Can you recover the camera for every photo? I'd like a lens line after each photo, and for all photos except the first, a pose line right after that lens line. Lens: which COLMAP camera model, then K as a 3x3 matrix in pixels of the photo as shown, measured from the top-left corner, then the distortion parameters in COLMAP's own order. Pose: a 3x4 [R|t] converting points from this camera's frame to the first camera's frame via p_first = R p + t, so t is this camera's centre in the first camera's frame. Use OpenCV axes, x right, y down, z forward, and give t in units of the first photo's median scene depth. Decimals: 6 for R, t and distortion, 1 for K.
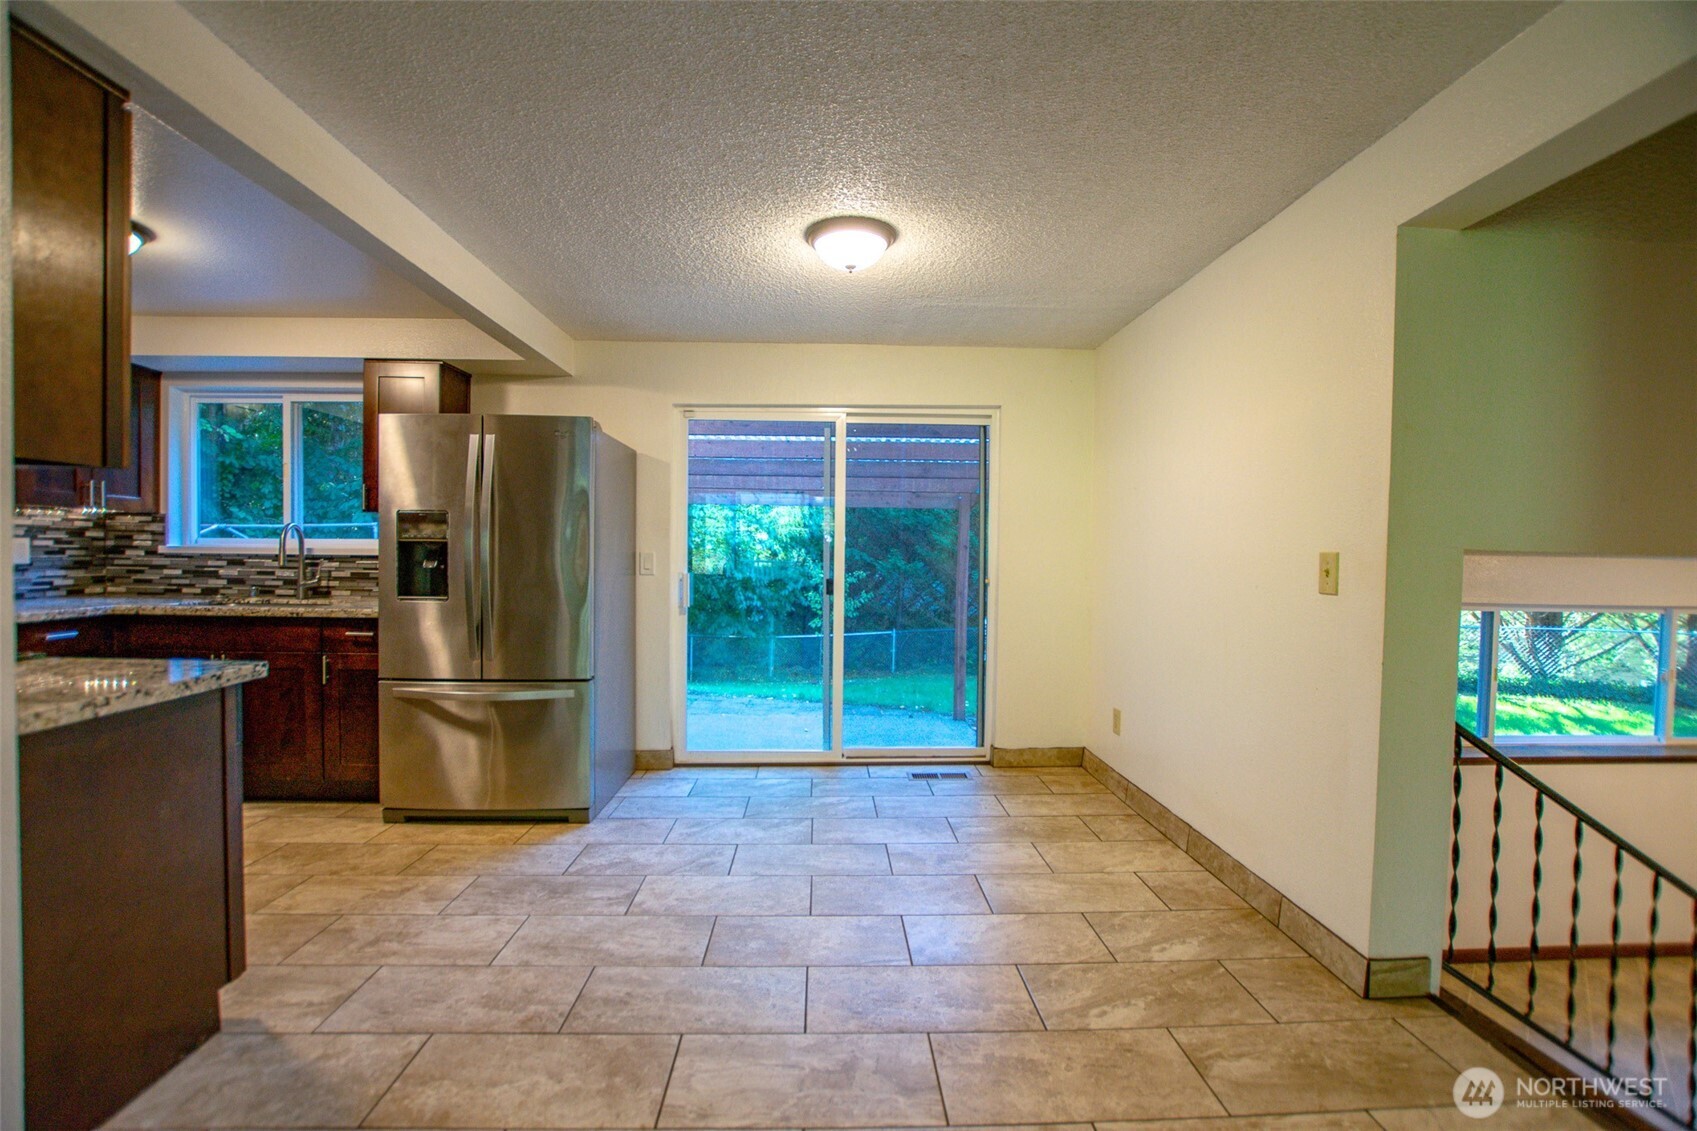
lens RADIAL K [[746.2, 0, 850.7], [0, 746.2, 568.2], [0, 0, 1]] dist [-0.027539, 0.000553]
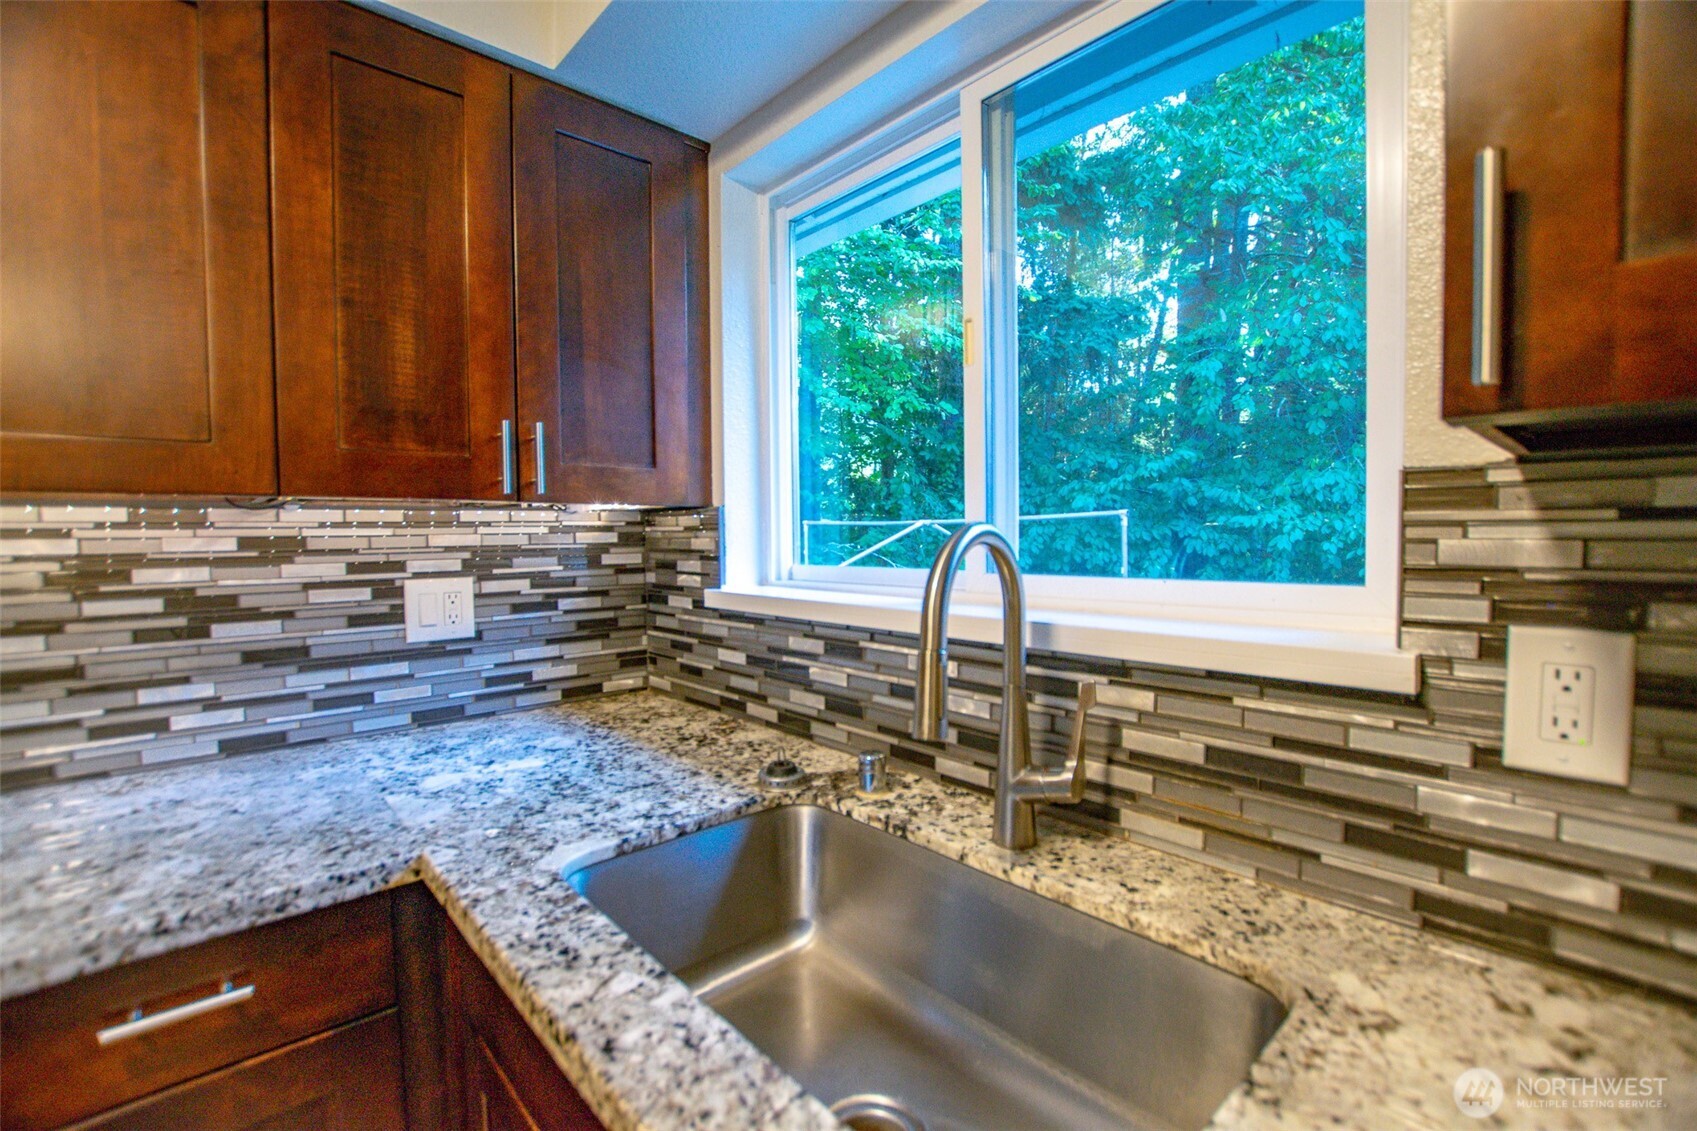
lens RADIAL K [[746.2, 0, 850.7], [0, 746.2, 568.2], [0, 0, 1]] dist [-0.027539, 0.000553]
pose [[0.650603, 0.017542, -0.759215, -0.591296], [-0.000251, 0.999738, 0.022884, -0.051134], [0.759418, -0.014698, 0.650437, 0.793140]]
